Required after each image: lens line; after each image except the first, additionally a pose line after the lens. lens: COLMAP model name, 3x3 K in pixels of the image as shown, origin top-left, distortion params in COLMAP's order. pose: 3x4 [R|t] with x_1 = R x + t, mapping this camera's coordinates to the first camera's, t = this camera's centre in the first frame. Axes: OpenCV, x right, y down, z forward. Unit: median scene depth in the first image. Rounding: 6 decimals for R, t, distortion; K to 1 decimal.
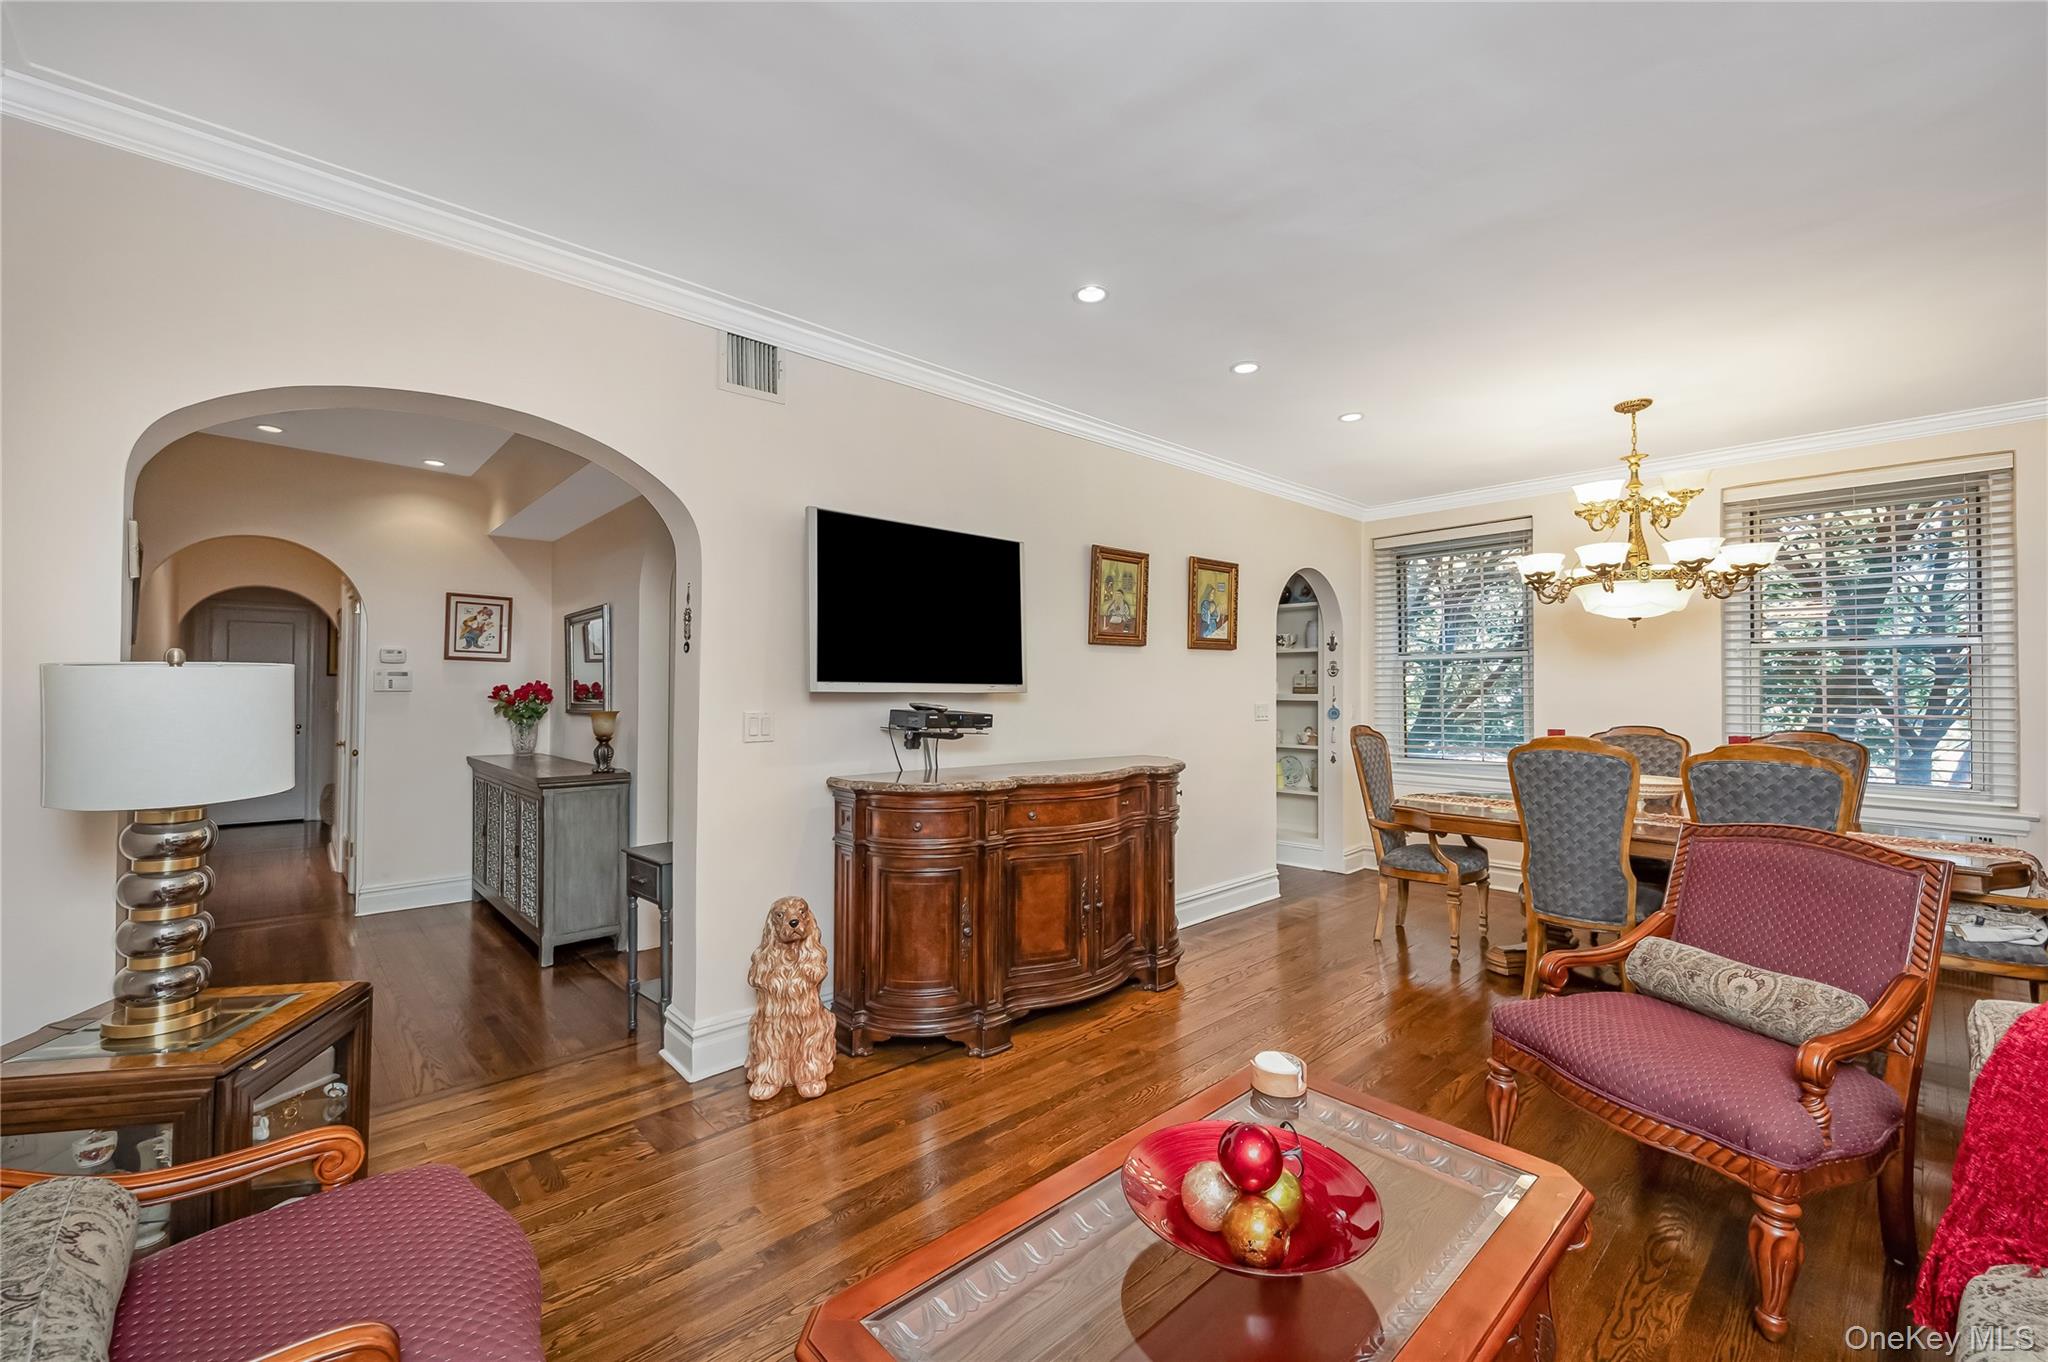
lens RADIAL K [[828.2, 0, 1027.9], [0, 828.2, 680.9], [0, 0, 1]] dist [-0.001502, -0.000313]
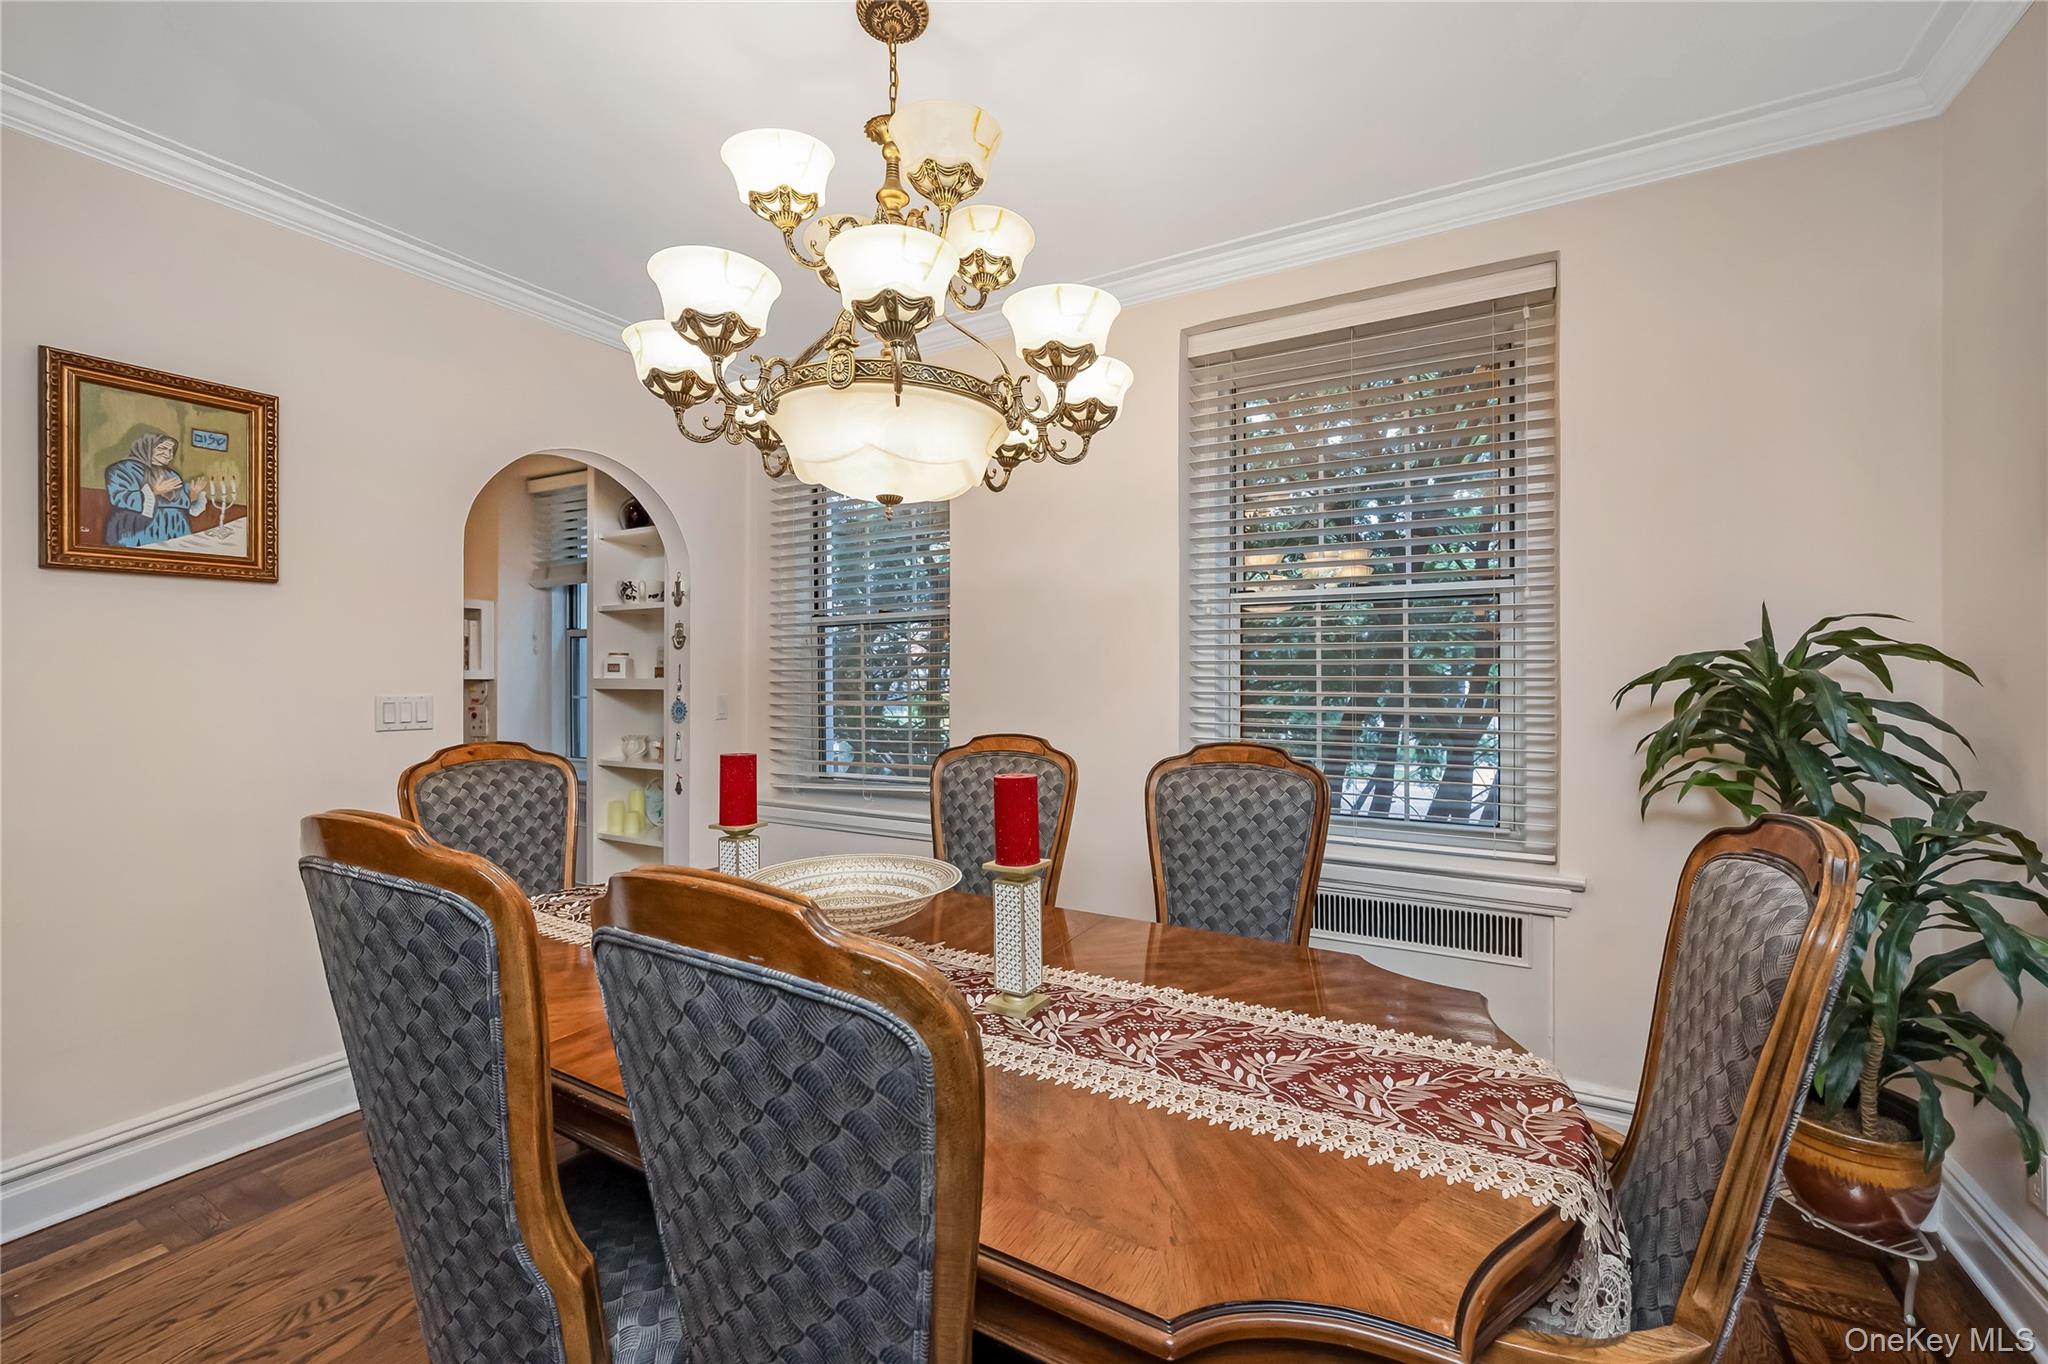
lens RADIAL K [[828.2, 0, 1027.9], [0, 828.2, 681.9], [0, 0, 1]] dist [-0.001502, -0.000313]
pose [[0.953152, -0.004339, 0.302462, 0.913764], [-0.000251, 0.999885, 0.015136, 0.019958], [-0.302493, -0.014502, 0.953041, 0.762710]]
